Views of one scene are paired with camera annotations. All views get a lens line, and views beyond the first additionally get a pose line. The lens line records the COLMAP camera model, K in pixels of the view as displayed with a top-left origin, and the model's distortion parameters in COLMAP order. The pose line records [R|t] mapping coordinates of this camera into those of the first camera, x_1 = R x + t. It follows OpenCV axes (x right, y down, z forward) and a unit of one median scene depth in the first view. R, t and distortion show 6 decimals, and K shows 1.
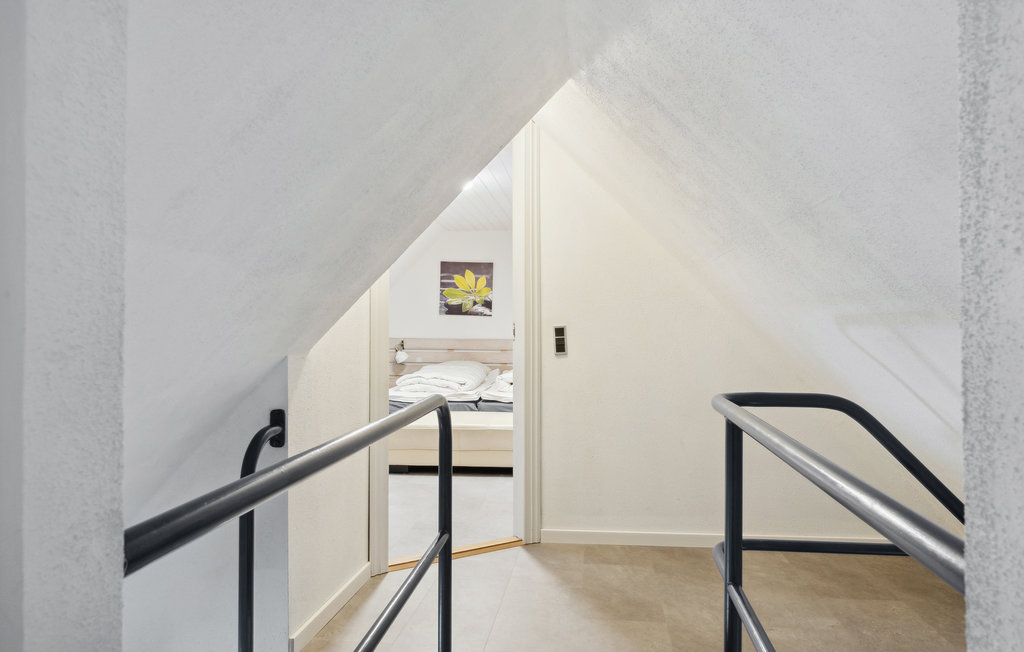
lens RADIAL K [[798.3, 0, 509.8], [0, 798.3, 326.6], [0, 0, 1]] dist [0.002670, -0.000117]
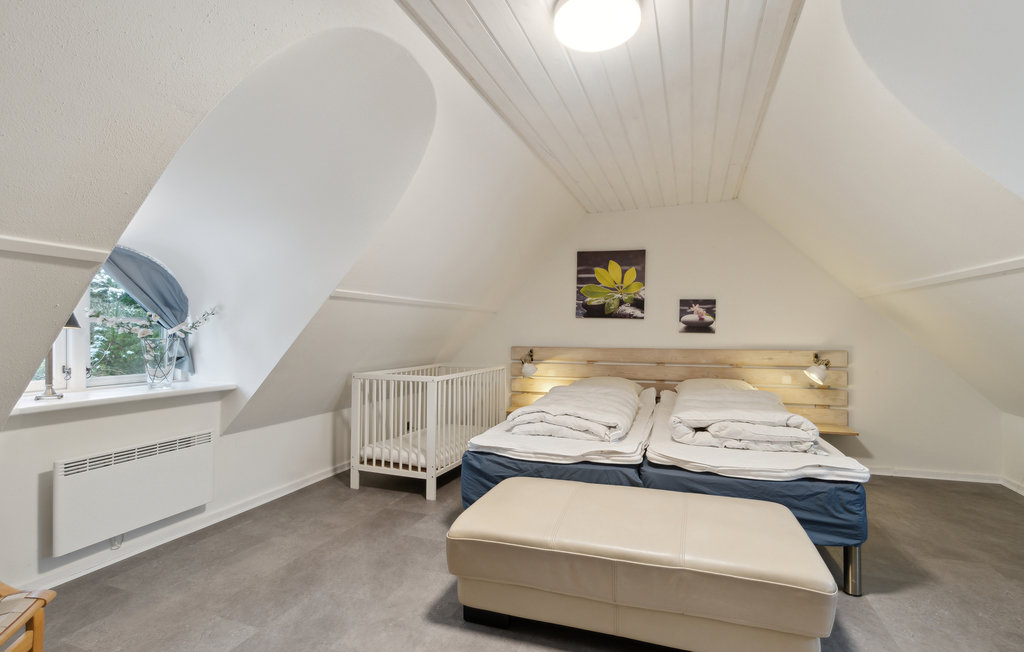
lens RADIAL K [[485.5, 0, 503.9], [0, 485.5, 329.5], [0, 0, 1]] dist [0.004139, -0.000004]
pose [[0.969699, -0.005918, -0.244232, -0.039450], [0.004486, 0.999969, -0.006416, -0.000311], [0.244263, 0.005126, 0.969696, 0.508488]]
